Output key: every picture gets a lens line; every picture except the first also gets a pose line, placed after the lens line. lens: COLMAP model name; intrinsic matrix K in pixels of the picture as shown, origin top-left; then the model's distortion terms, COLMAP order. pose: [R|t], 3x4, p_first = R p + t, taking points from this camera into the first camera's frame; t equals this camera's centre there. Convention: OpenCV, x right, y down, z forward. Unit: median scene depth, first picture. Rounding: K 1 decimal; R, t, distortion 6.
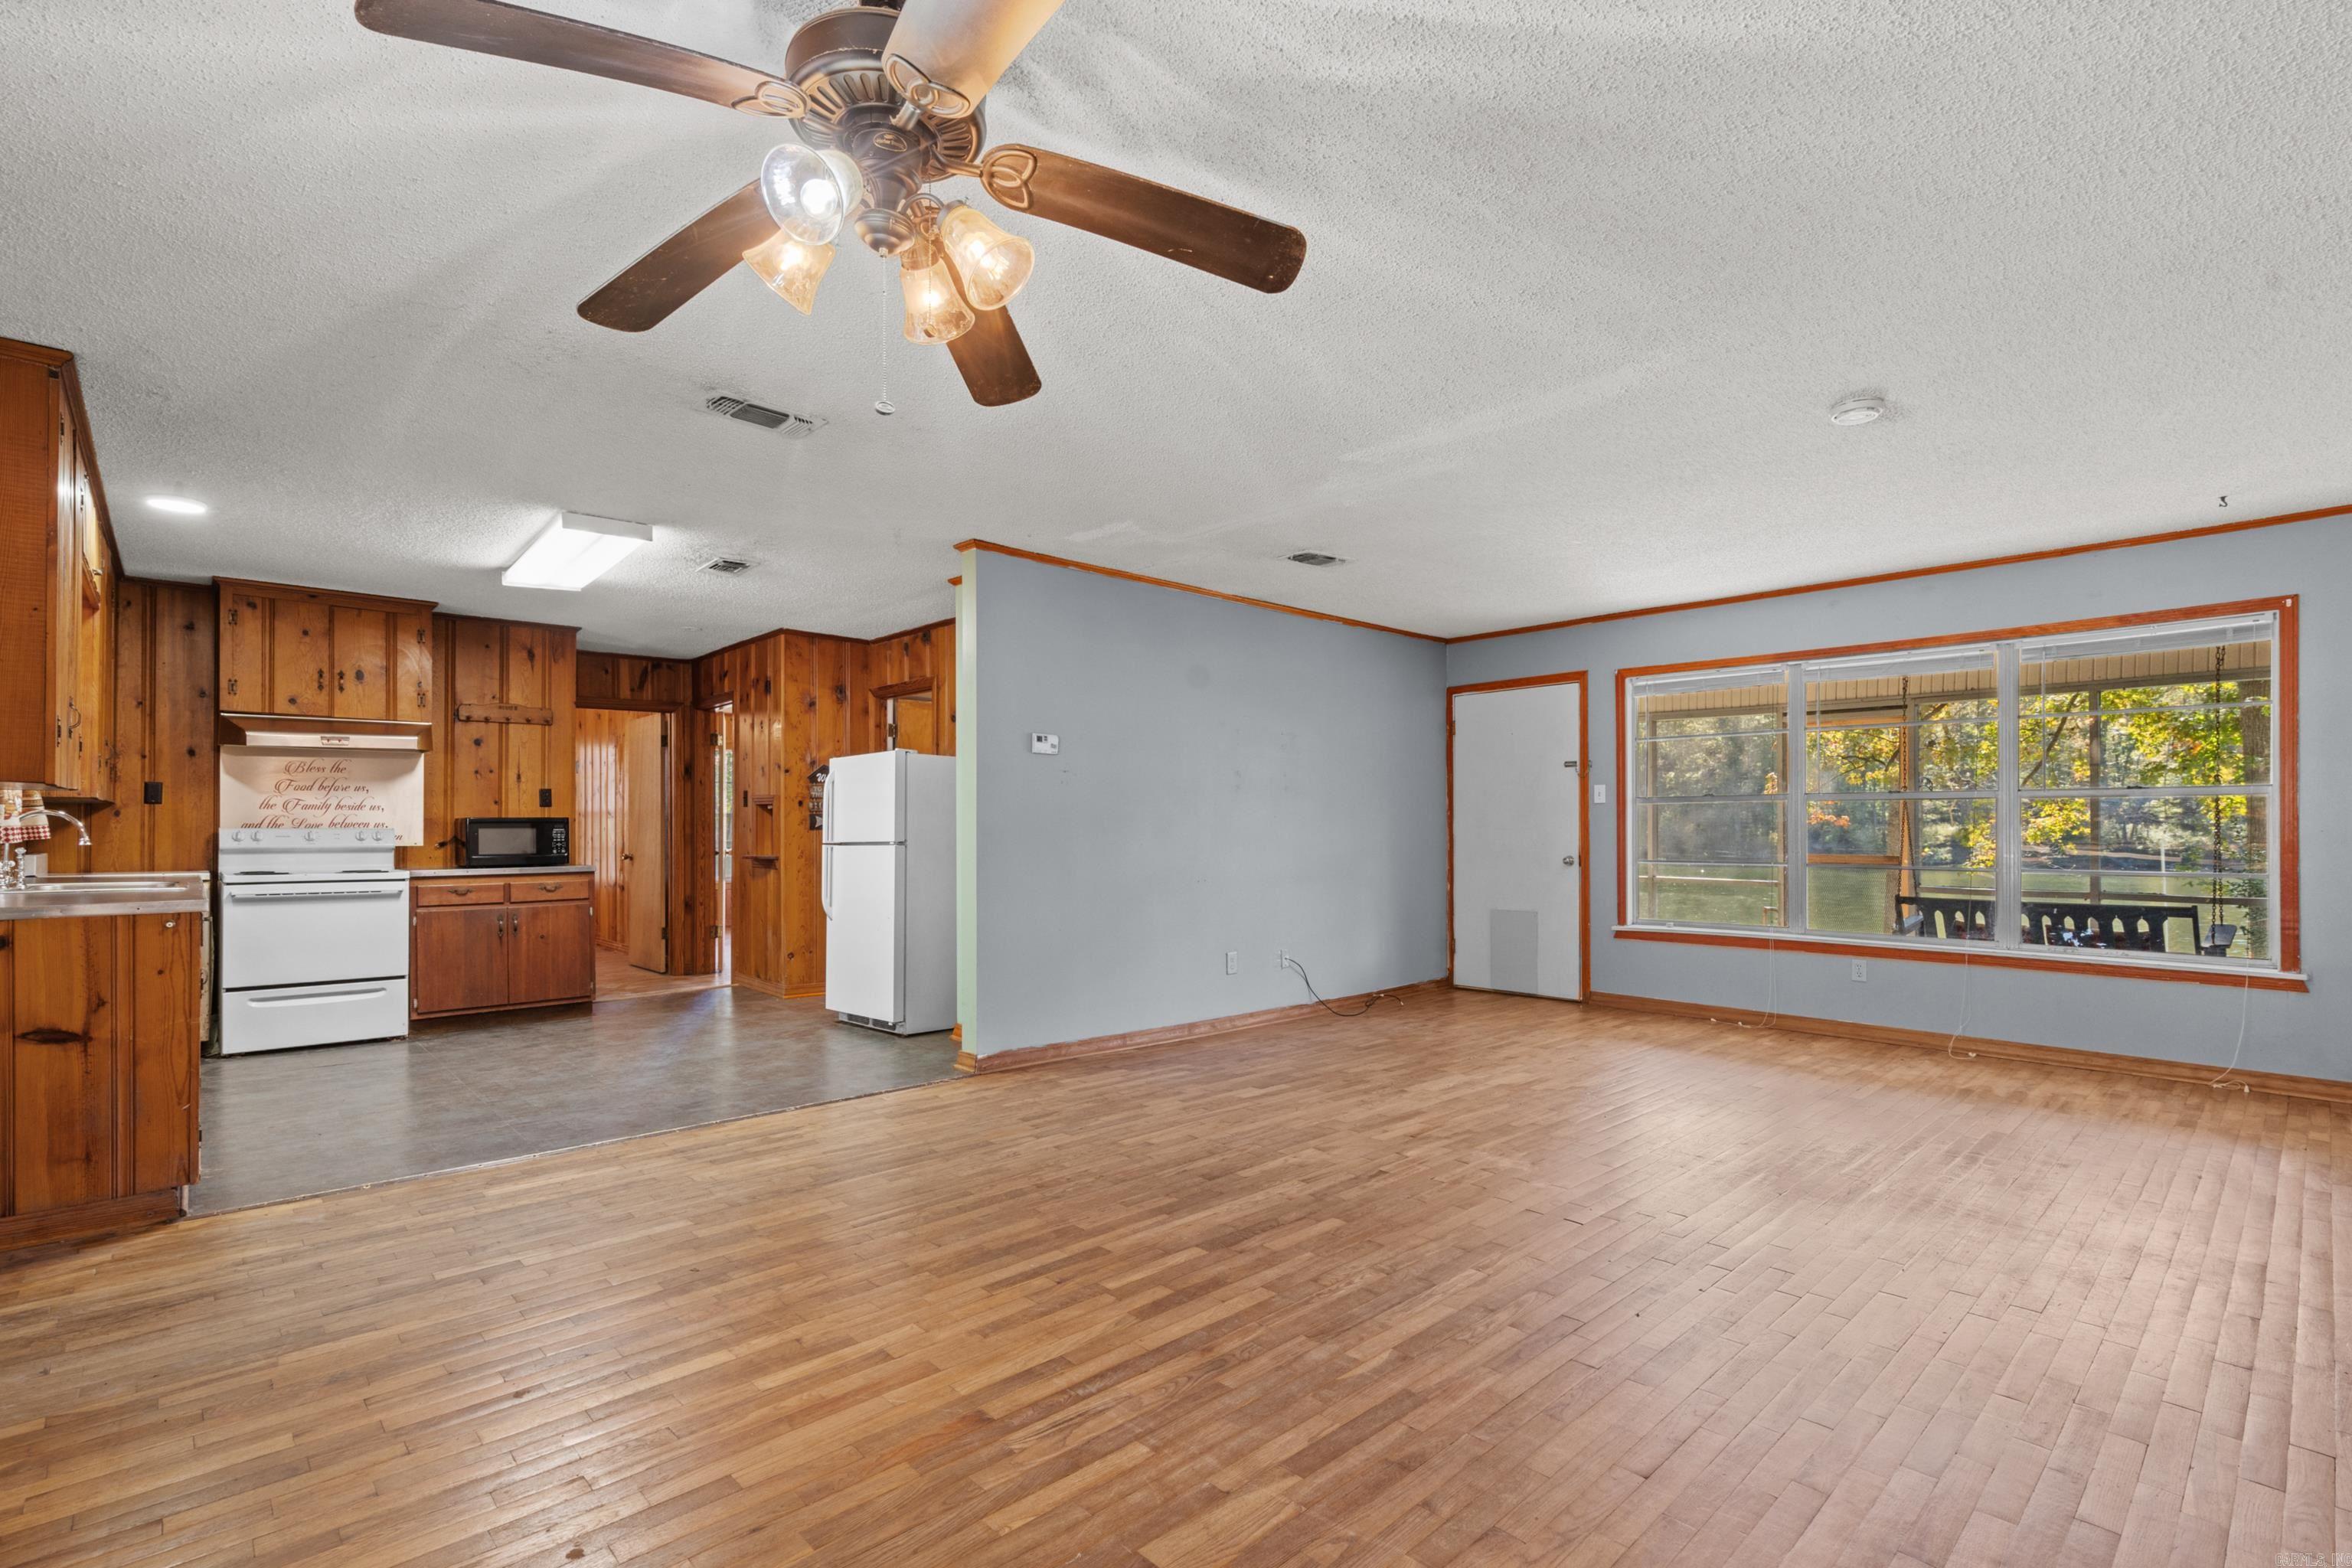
lens RADIAL K [[1078.1, 0, 1173.5], [0, 1078.1, 819.4], [0, 0, 1]] dist [0.000209, 0.001811]
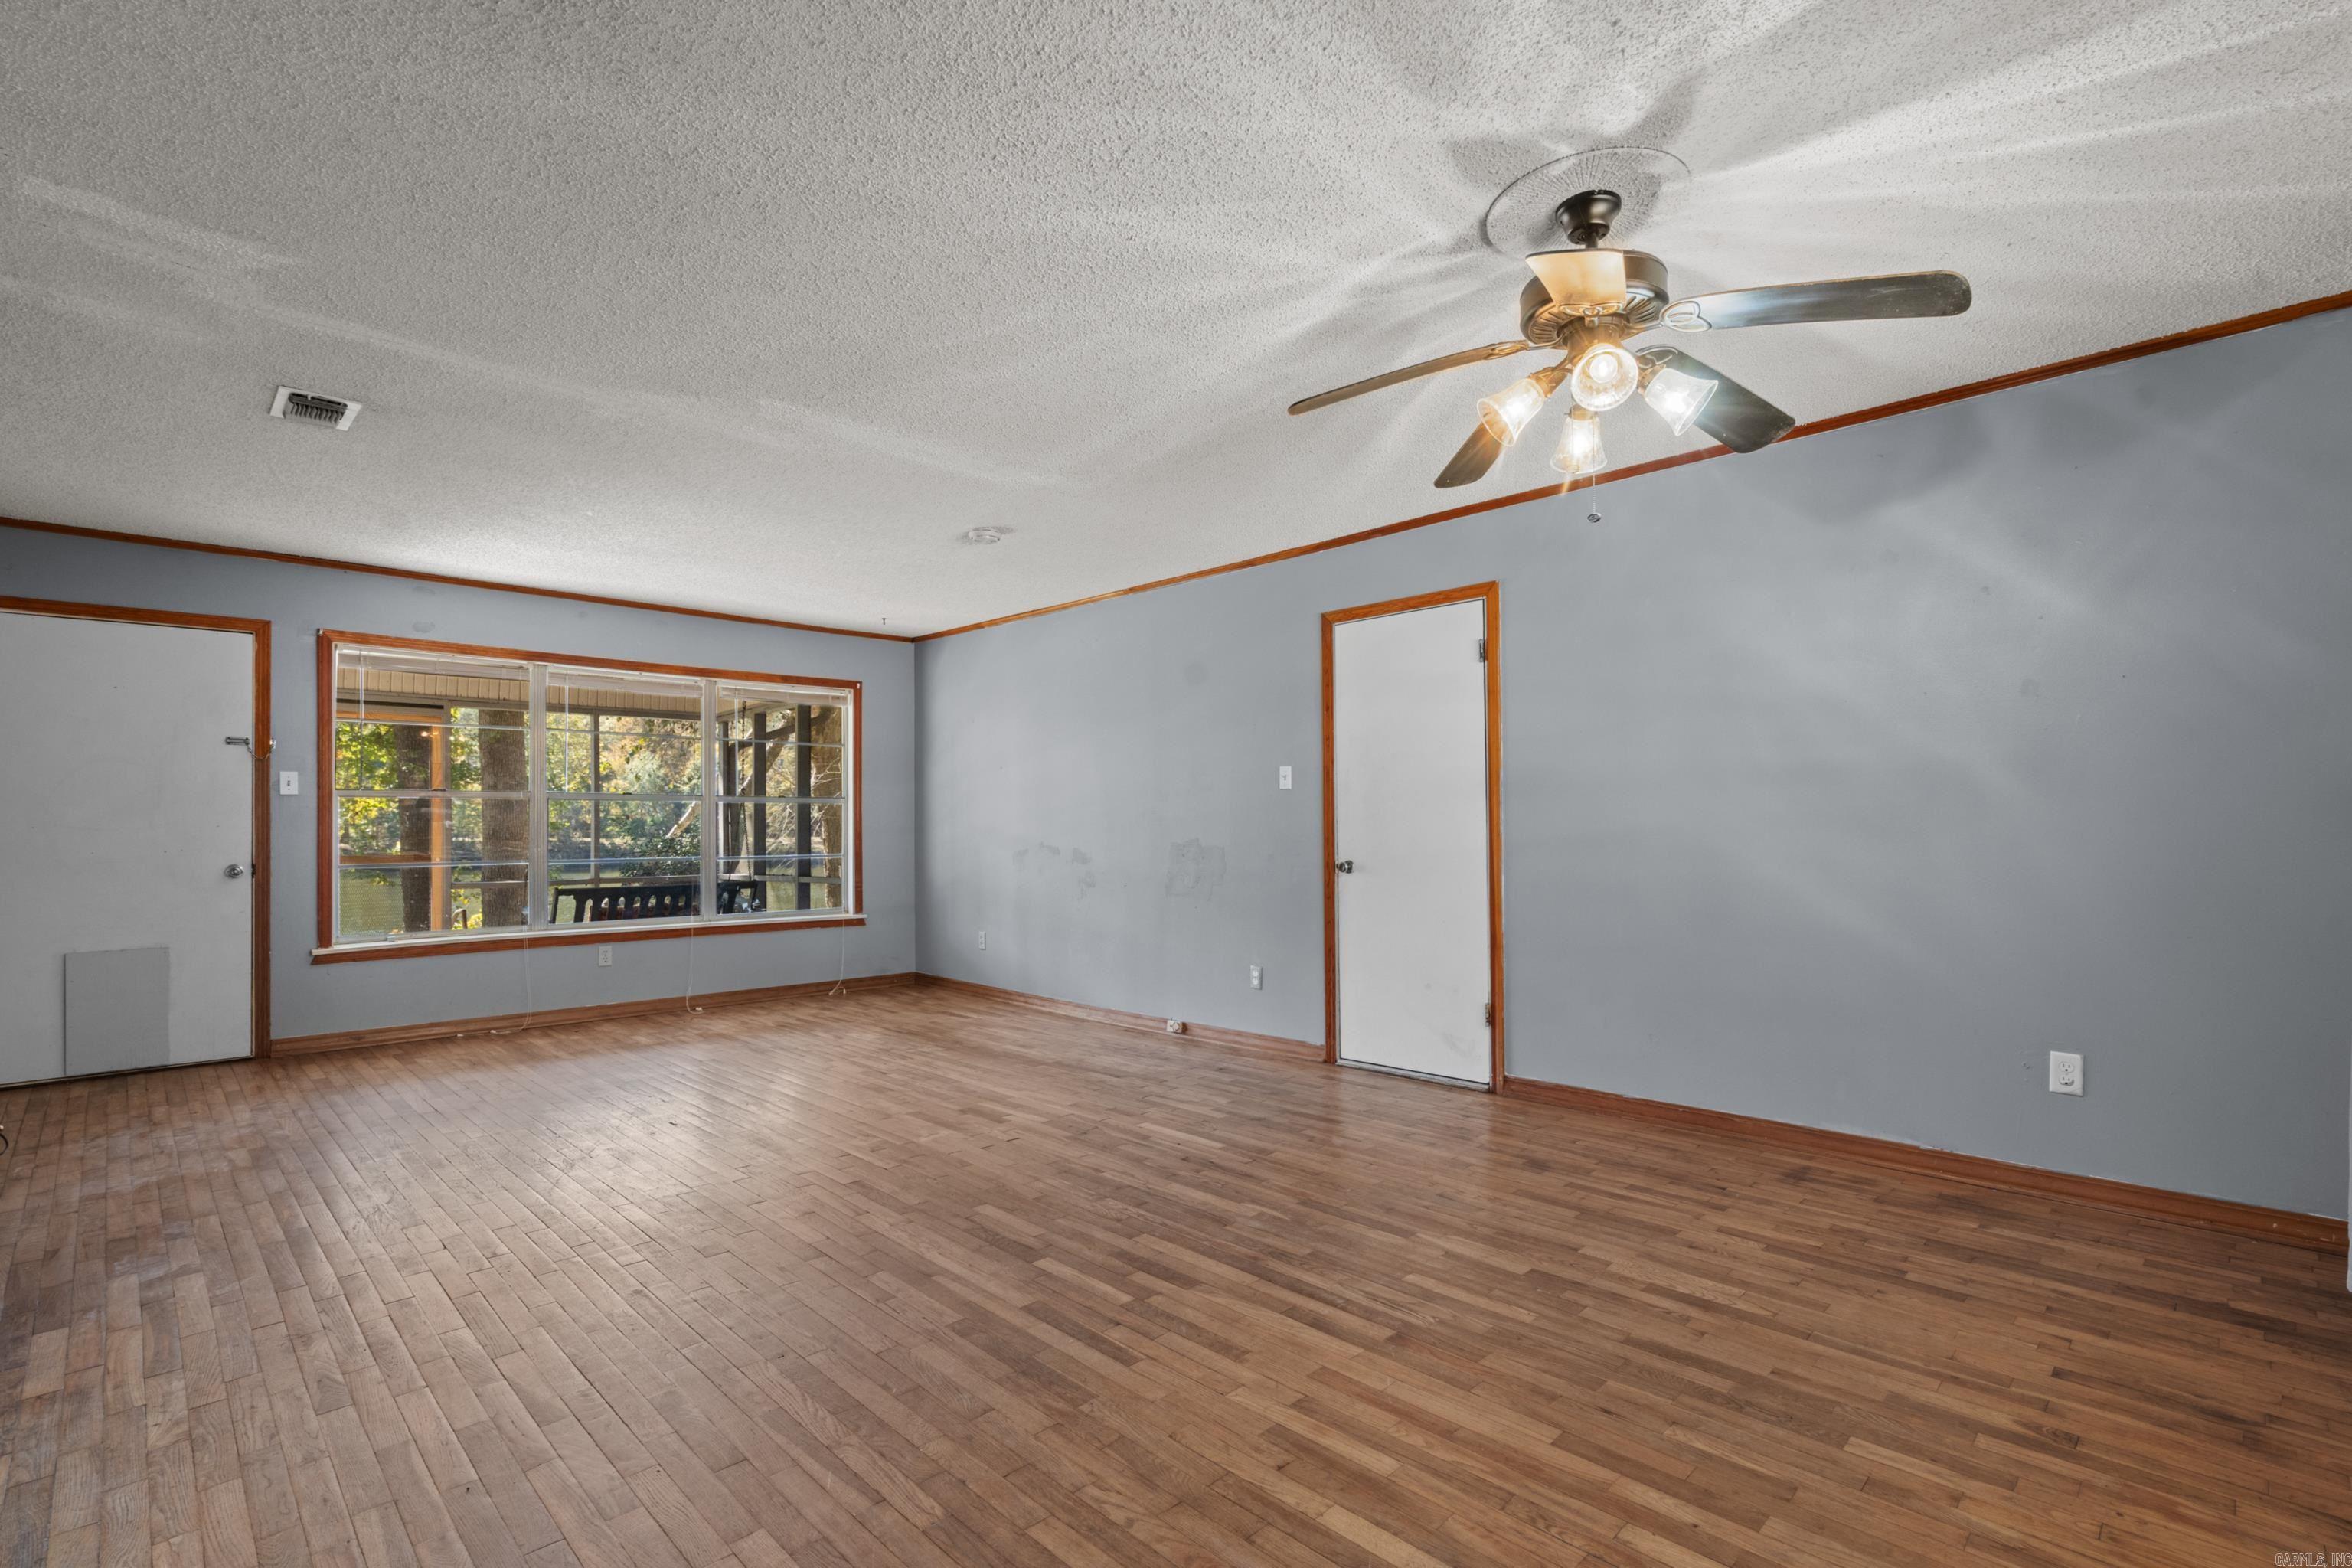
lens RADIAL K [[1078.1, 0, 1175.7], [0, 1078.1, 803.0], [0, 0, 1]] dist [0.000209, 0.001811]
pose [[-0.031354, 0.021881, 0.999269, -0.463497], [-0.004397, 0.999748, -0.022029, 0.006326], [-0.999499, -0.005085, -0.031250, 0.447506]]
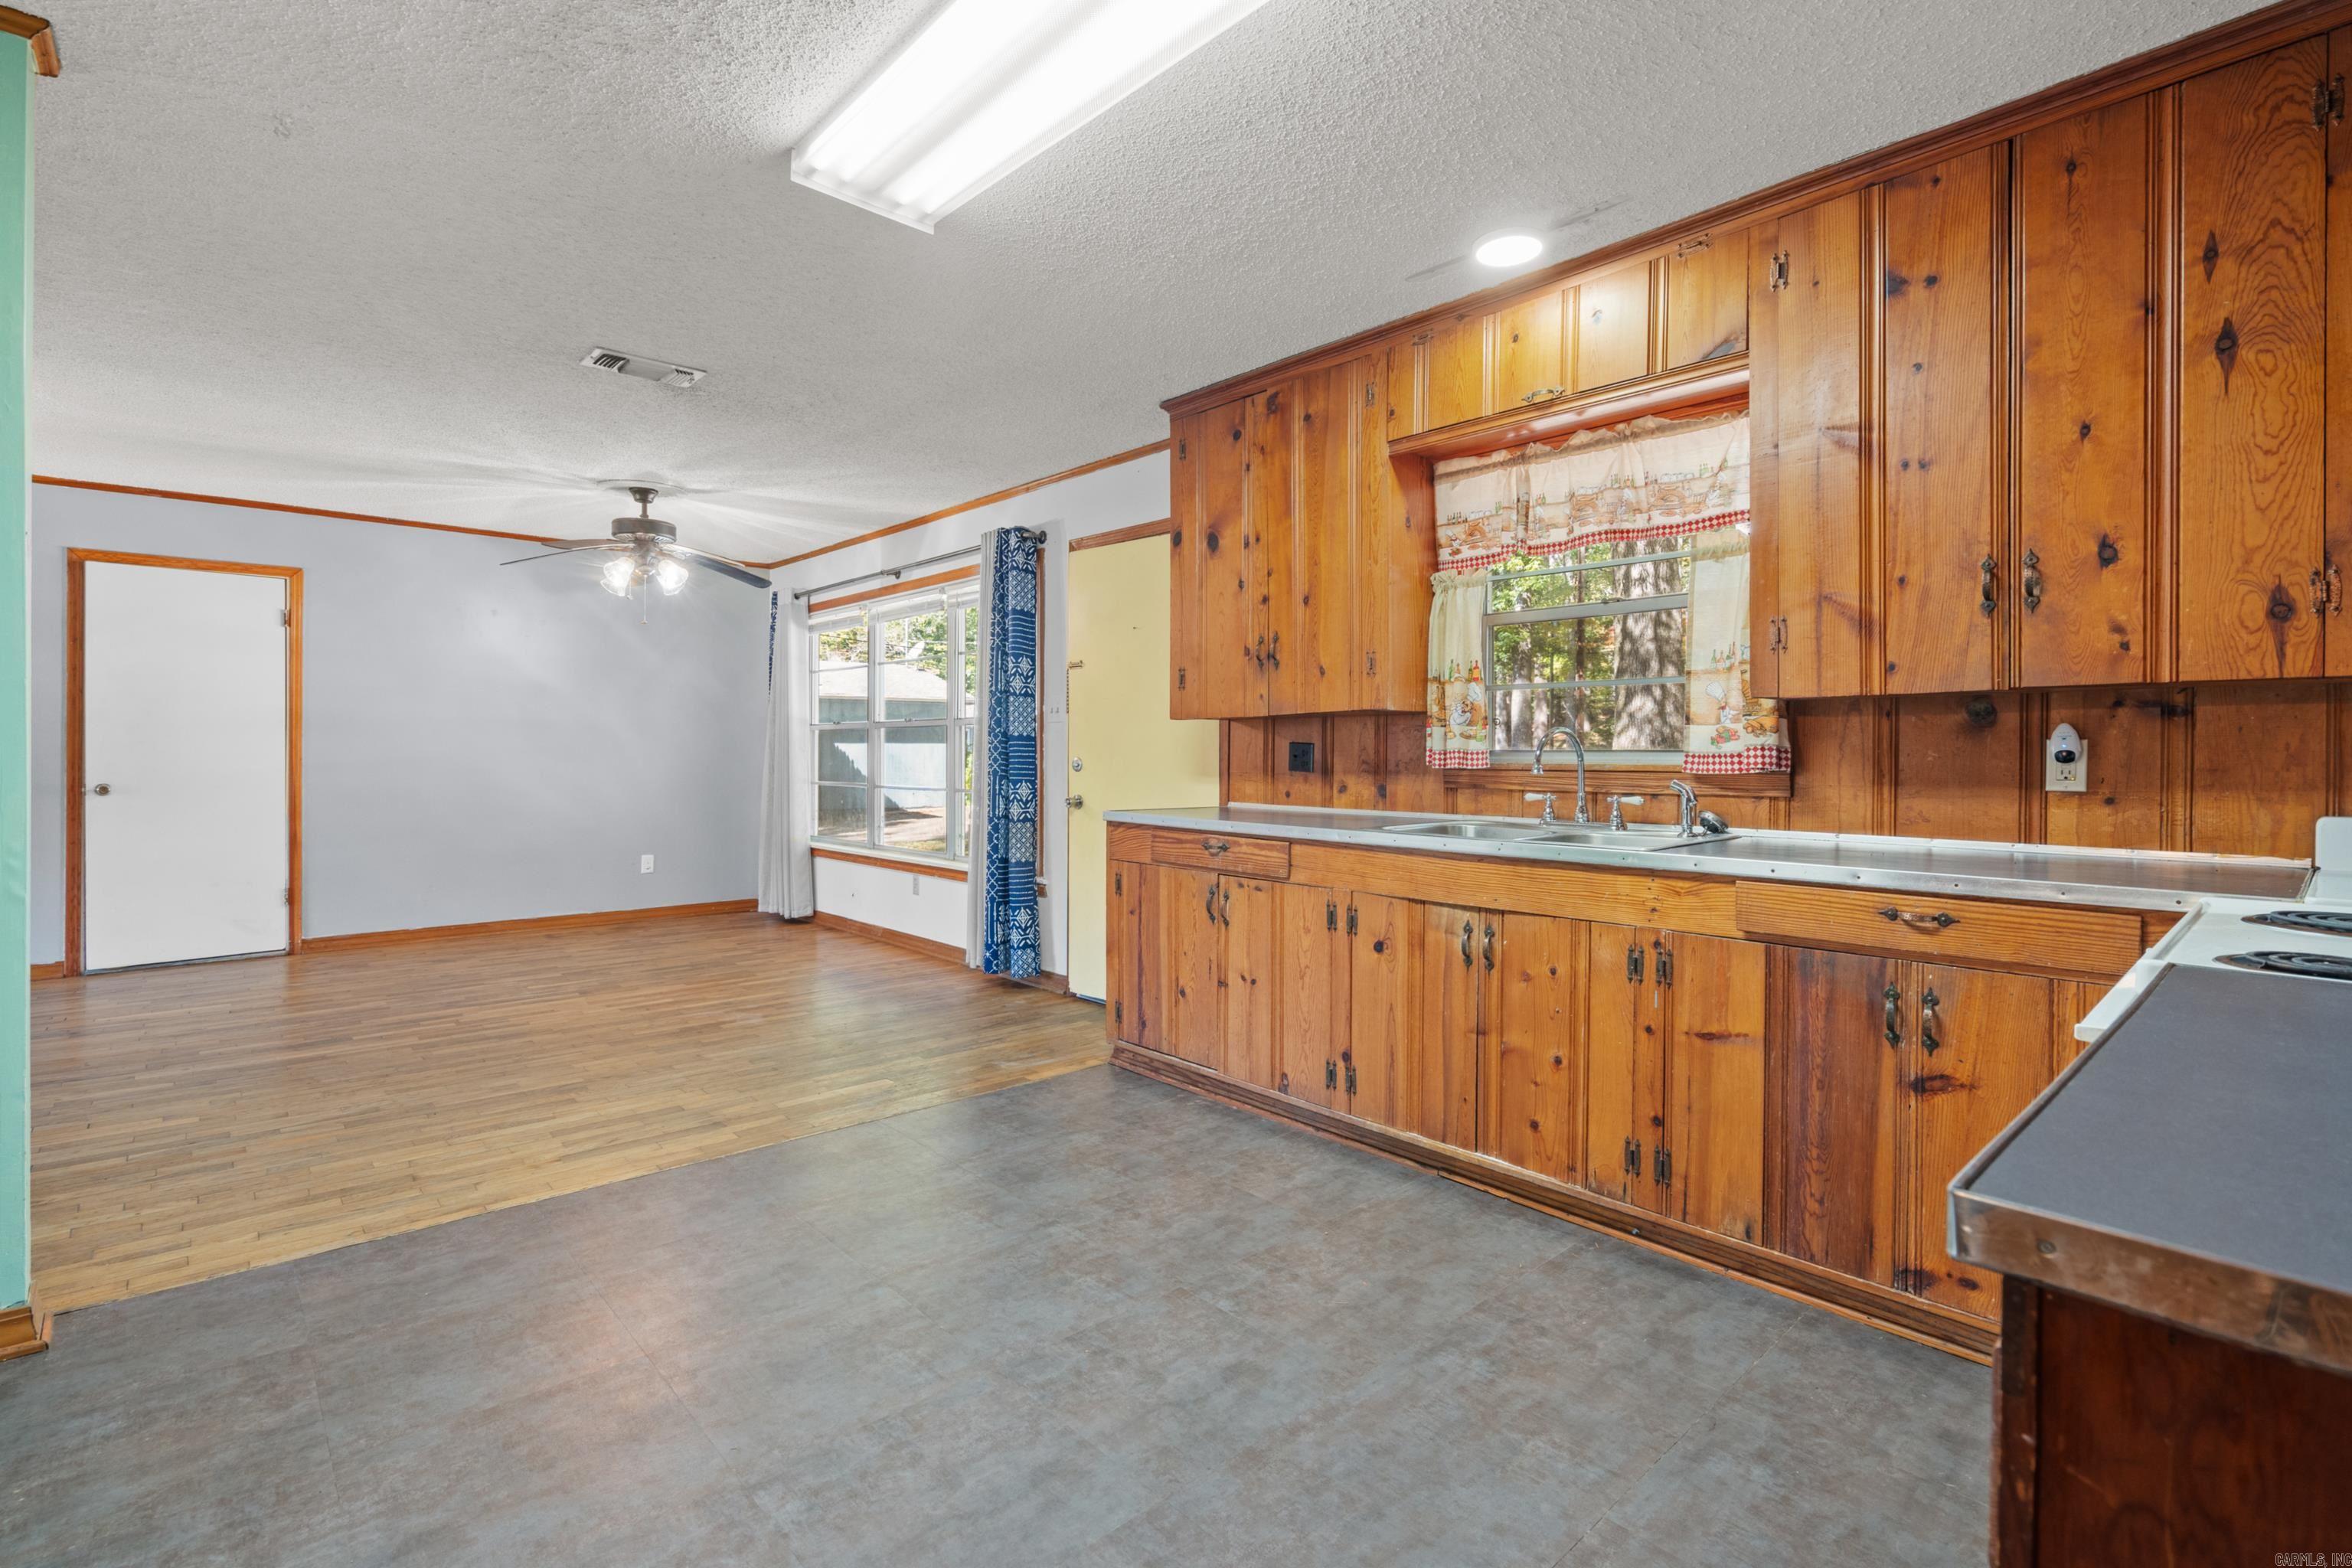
lens RADIAL K [[1078.1, 0, 1164.7], [0, 1078.1, 750.1], [0, 0, 1]] dist [0.000209, 0.001811]
pose [[-0.999951, -0.003505, 0.009291, -0.531834], [-0.003633, 0.999898, -0.013793, 0.012731], [-0.009242, -0.013826, -0.999862, 1.205128]]
